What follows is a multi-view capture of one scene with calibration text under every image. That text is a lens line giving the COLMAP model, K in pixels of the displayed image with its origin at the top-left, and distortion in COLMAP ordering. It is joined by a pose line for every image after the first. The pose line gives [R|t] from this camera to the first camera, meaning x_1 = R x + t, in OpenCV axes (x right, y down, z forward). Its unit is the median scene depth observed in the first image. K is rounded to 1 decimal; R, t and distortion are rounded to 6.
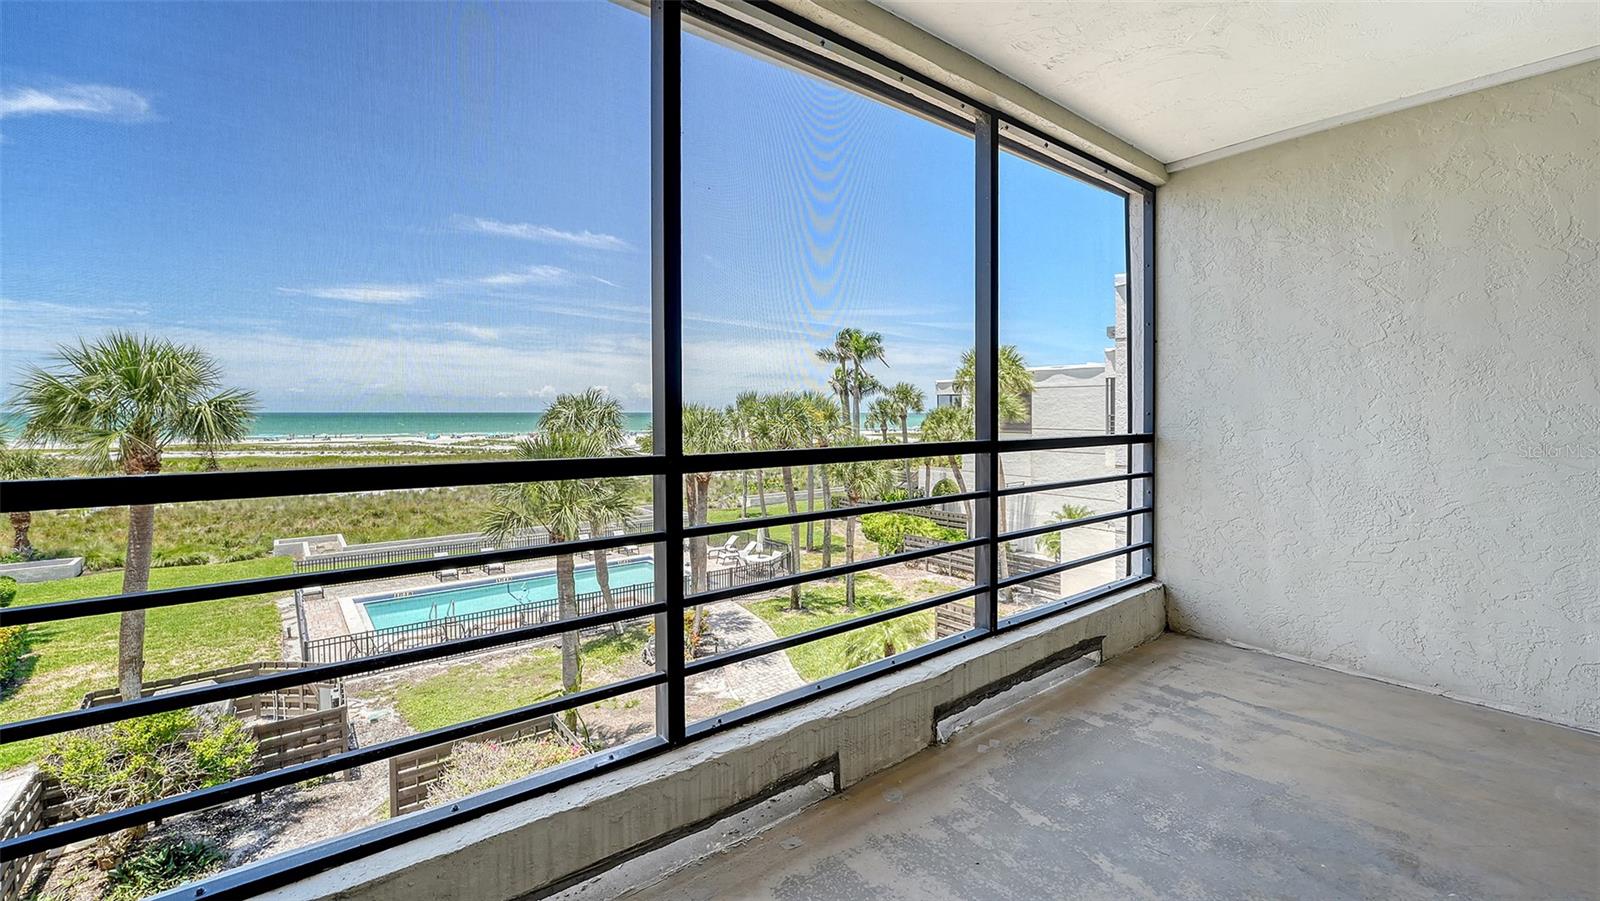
lens RADIAL K [[656.0, 0, 801.4], [0, 656.0, 423.7], [0, 0, 1]] dist [-0.018093, -0.000044]
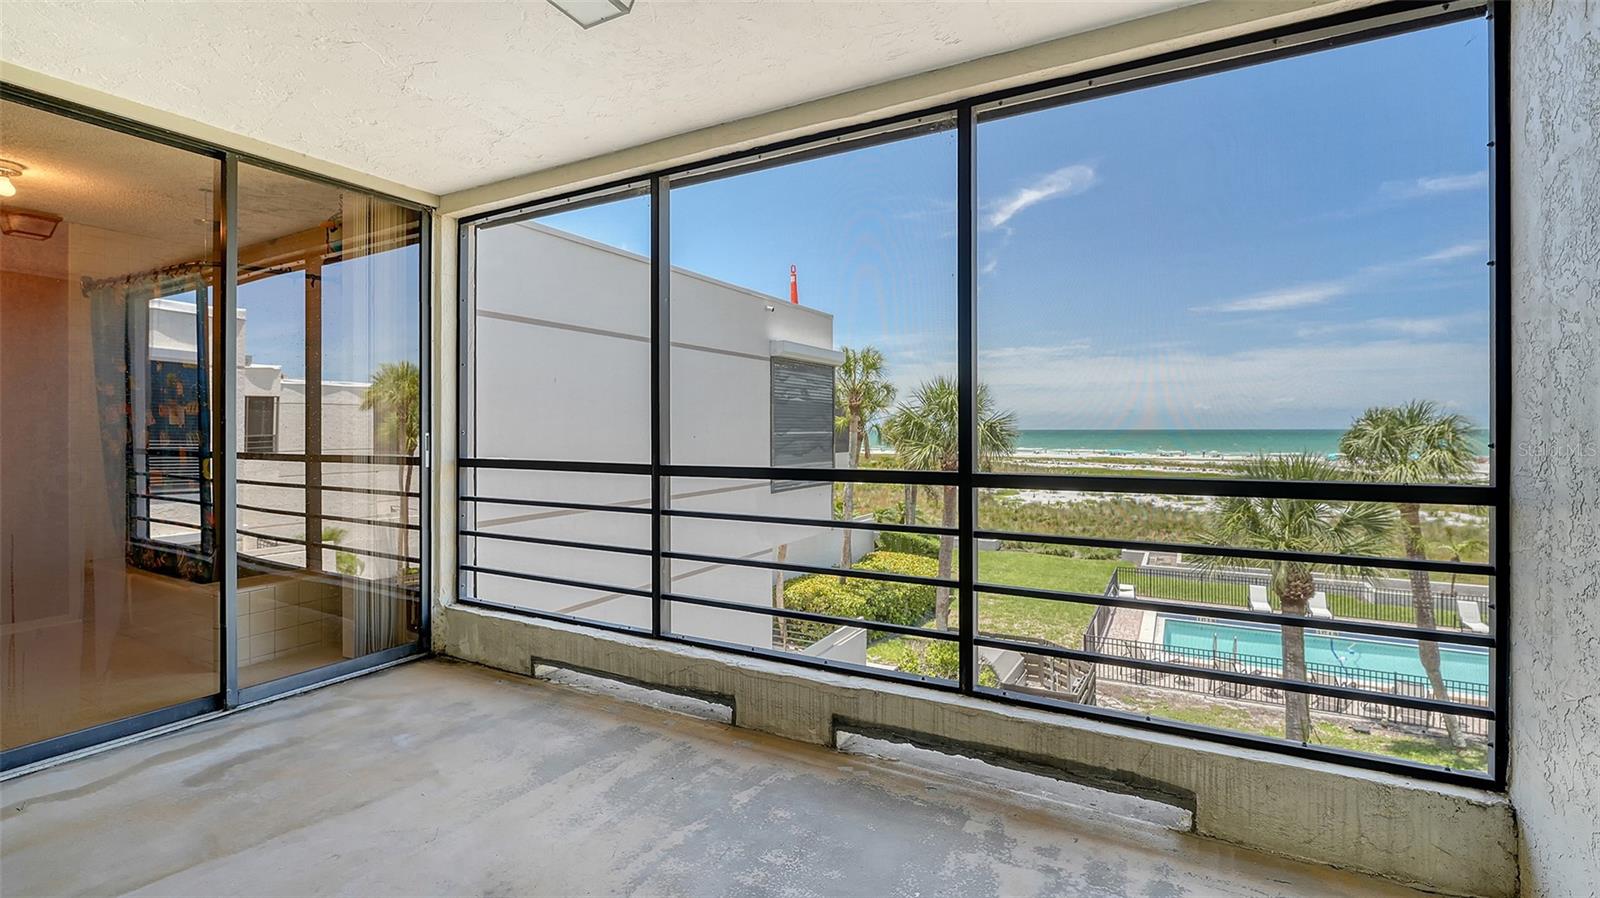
lens RADIAL K [[705.0, 0, 798.9], [0, 705.0, 439.1], [0, 0, 1]] dist [-0.009869, -0.001453]
pose [[0.384178, 0.011450, -0.923188, 0.784706], [-0.014675, 0.999873, 0.006294, -0.015911], [0.923143, 0.011130, 0.384297, 0.311536]]
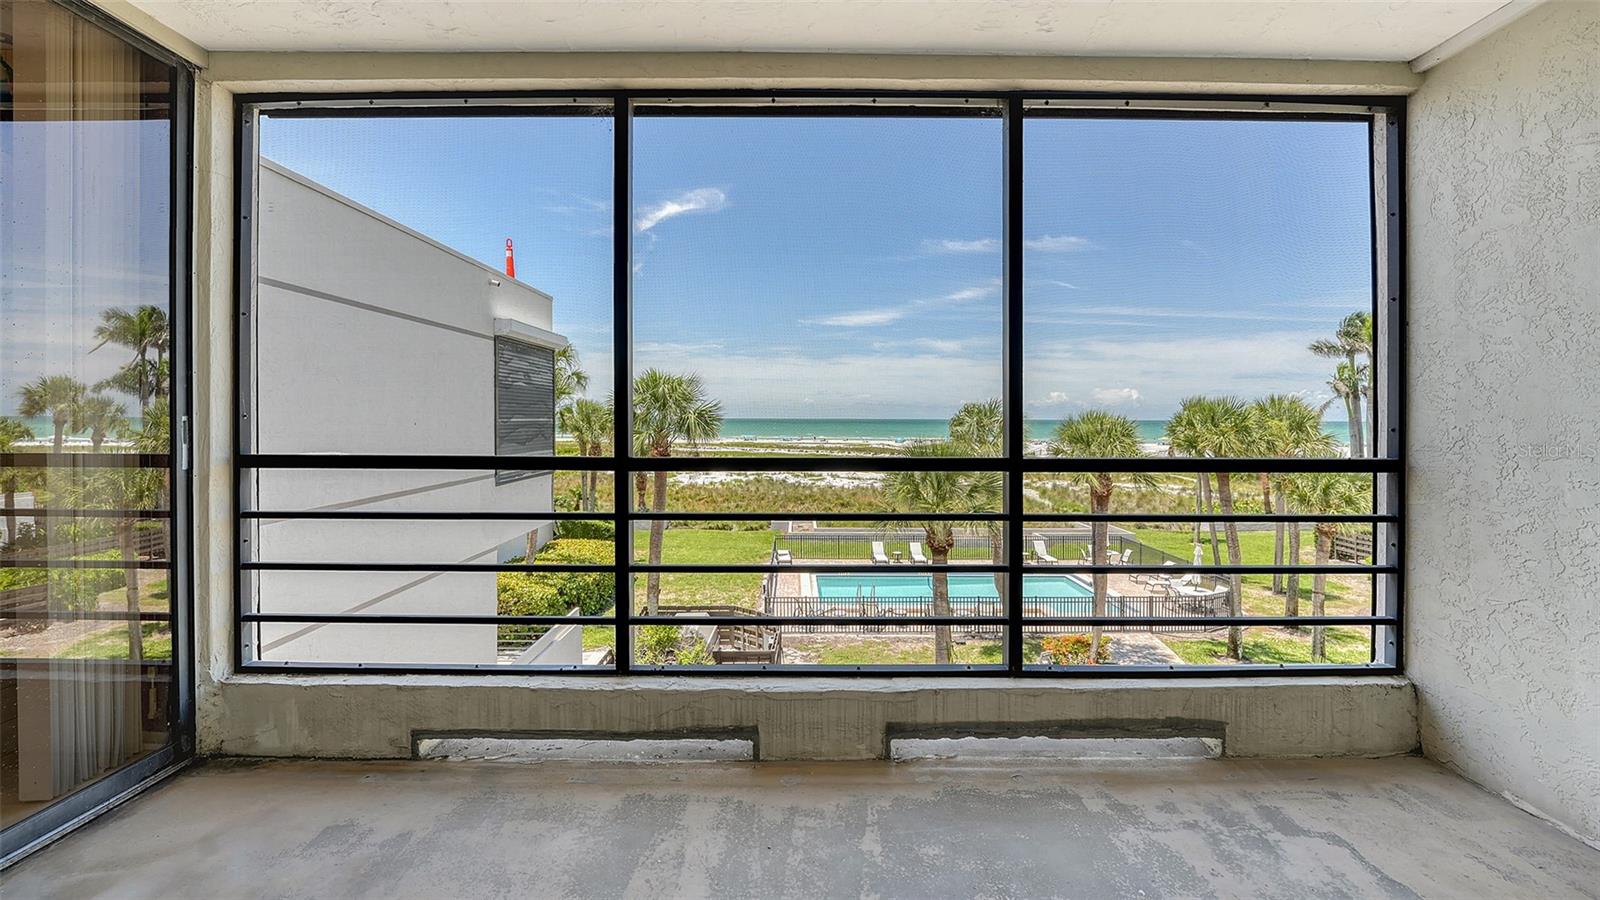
lens RADIAL K [[656.0, 0, 803.2], [0, 656.0, 426.7], [0, 0, 1]] dist [-0.018093, -0.000044]
pose [[0.785683, 0.010827, -0.618535, 0.448958], [-0.014807, 0.999890, -0.001306, -0.008325], [0.618453, 0.010185, 0.785756, 0.084419]]
